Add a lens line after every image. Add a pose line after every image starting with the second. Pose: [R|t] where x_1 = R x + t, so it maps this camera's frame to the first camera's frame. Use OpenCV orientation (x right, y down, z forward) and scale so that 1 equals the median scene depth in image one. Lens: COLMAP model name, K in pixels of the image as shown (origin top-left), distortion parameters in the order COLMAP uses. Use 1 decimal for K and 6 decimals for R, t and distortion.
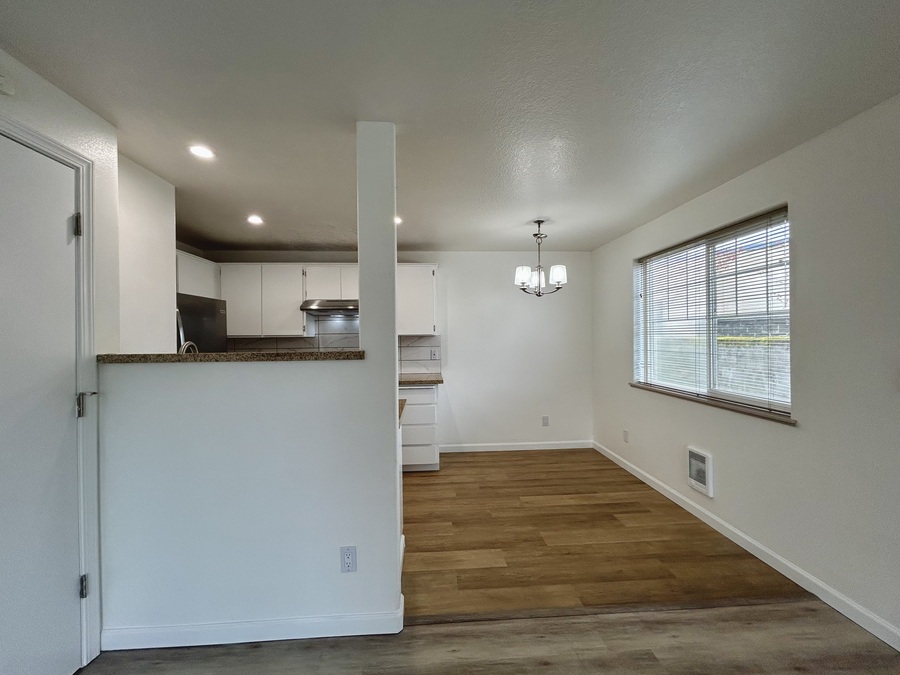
lens RADIAL K [[361.0, 0, 449.9], [0, 361.0, 338.1], [0, 0, 1]] dist [-0.002303, 0.000829]
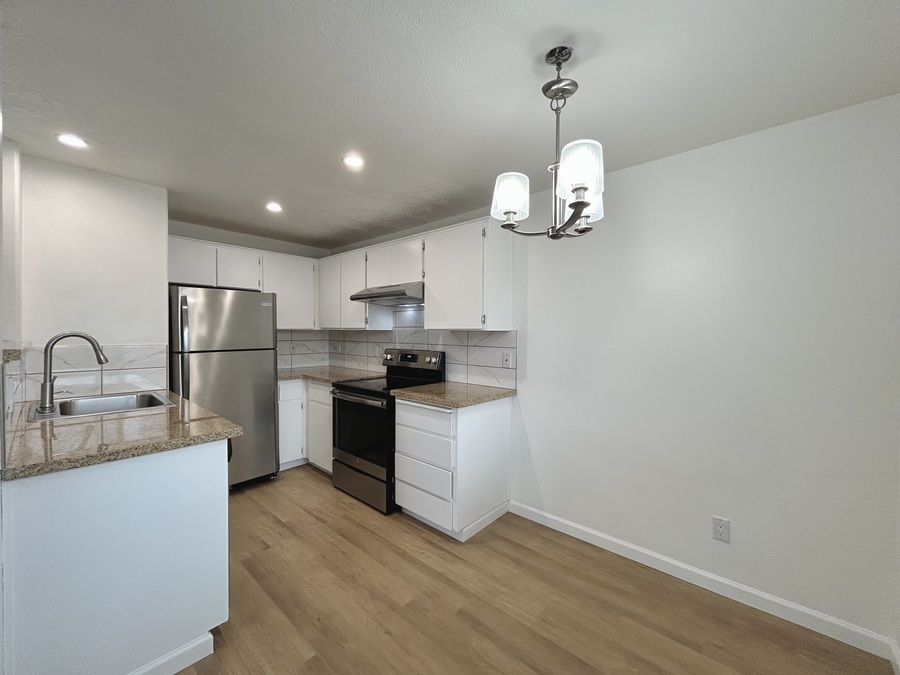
lens RADIAL K [[361.0, 0, 449.9], [0, 361.0, 338.1], [0, 0, 1]] dist [-0.002303, 0.000829]
pose [[0.702683, 0.029315, -0.710899, 0.458877], [-0.018417, 0.999565, 0.023014, -0.009441], [0.711264, -0.003079, 0.702918, 0.625082]]
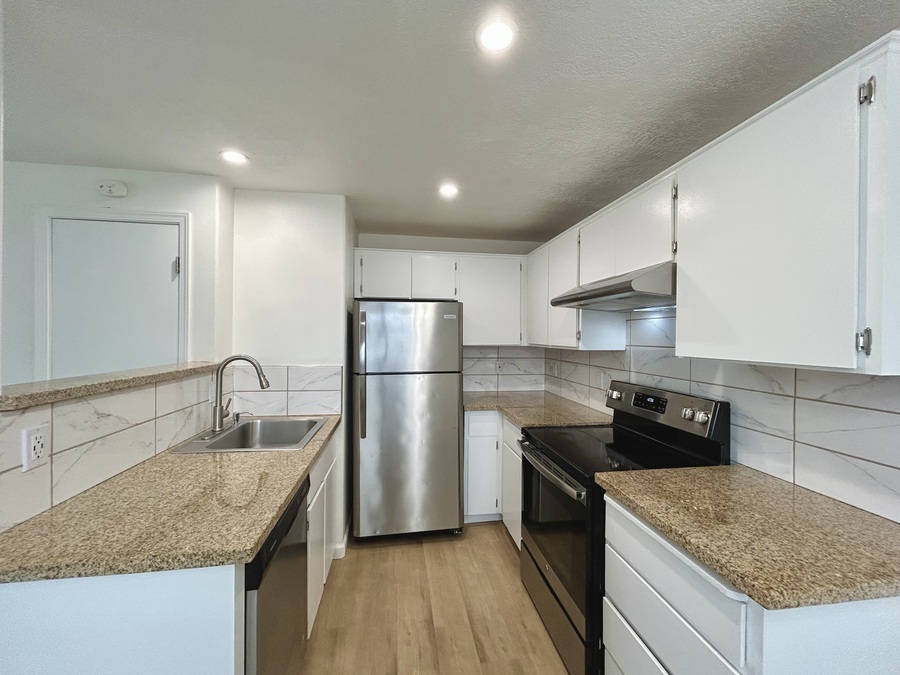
lens RADIAL K [[361.0, 0, 449.9], [0, 361.0, 338.1], [0, 0, 1]] dist [-0.002303, 0.000829]
pose [[0.084614, 0.019329, -0.996226, 0.192572], [-0.013176, 0.999746, 0.018278, -0.037304], [0.996327, 0.011580, 0.084847, 0.897660]]
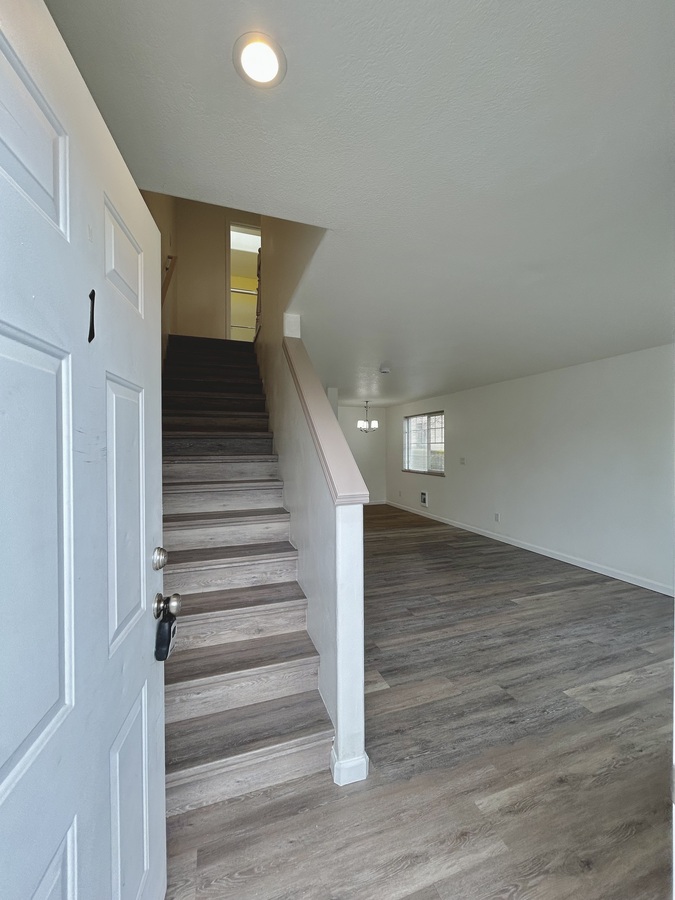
lens RADIAL K [[361.0, 0, 336.6], [0, 361.0, 449.5], [0, 0, 1]] dist [-0.002303, 0.000829]
pose [[0.965115, 0.005896, 0.261761, -0.565923], [-0.006100, 0.999981, -0.000032, -0.004435], [-0.261757, -0.001566, 0.965133, -1.242333]]
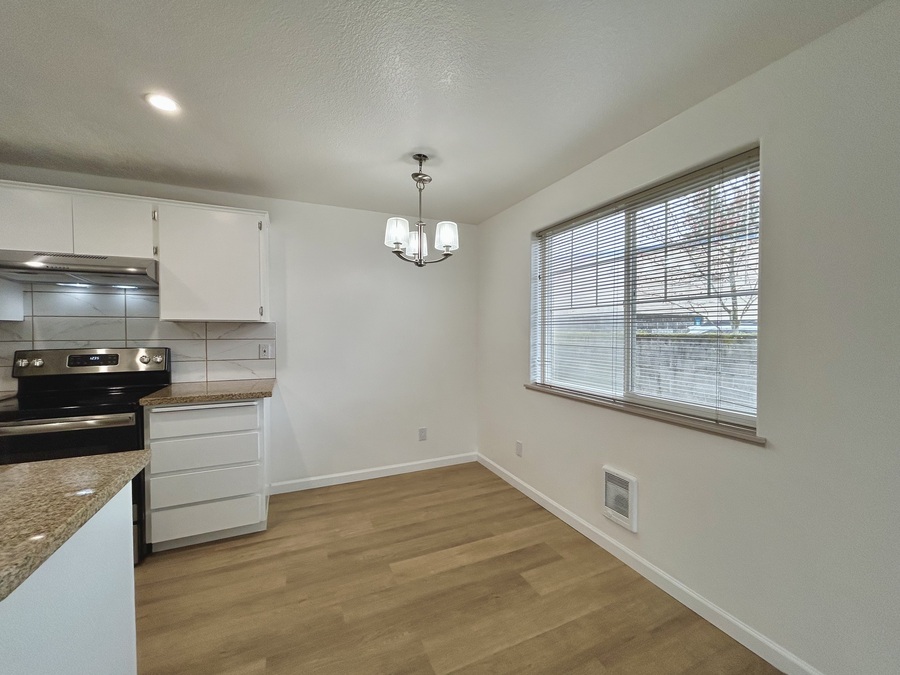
lens RADIAL K [[361.0, 0, 449.9], [0, 361.0, 338.1], [0, 0, 1]] dist [-0.002303, 0.000829]
pose [[0.937807, 0.004554, 0.347128, 0.062126], [-0.009463, 0.999878, 0.012450, 0.012655], [-0.347029, -0.014960, 0.937735, 0.331843]]
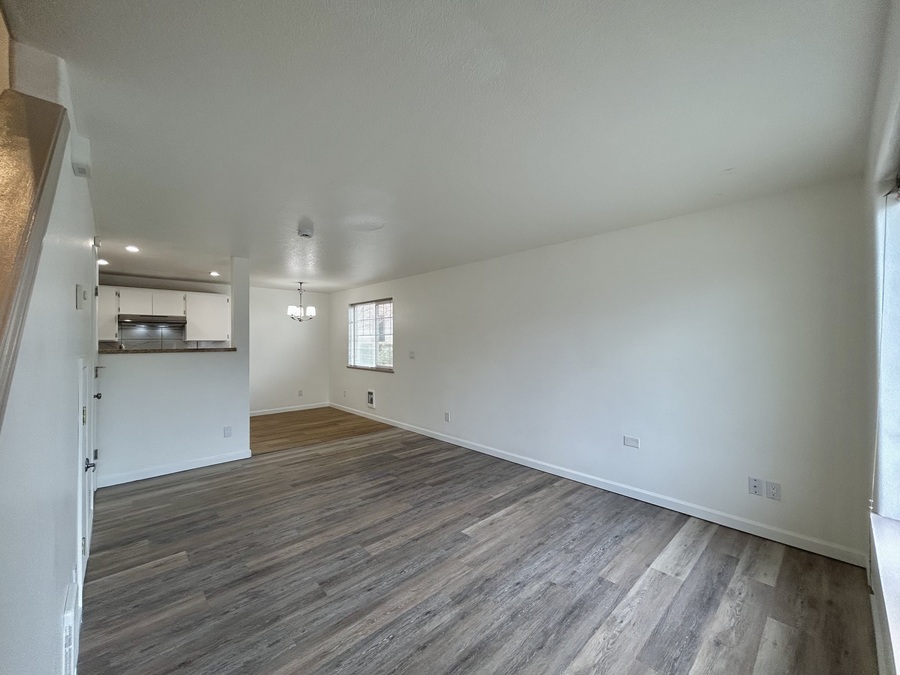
lens RADIAL K [[361.0, 0, 449.9], [0, 361.0, 338.1], [0, 0, 1]] dist [-0.002303, 0.000829]
pose [[0.775471, 0.013625, 0.631237, -0.348346], [-0.004251, 0.999857, -0.016359, 0.001617], [-0.631369, 0.010003, 0.775418, -0.991399]]
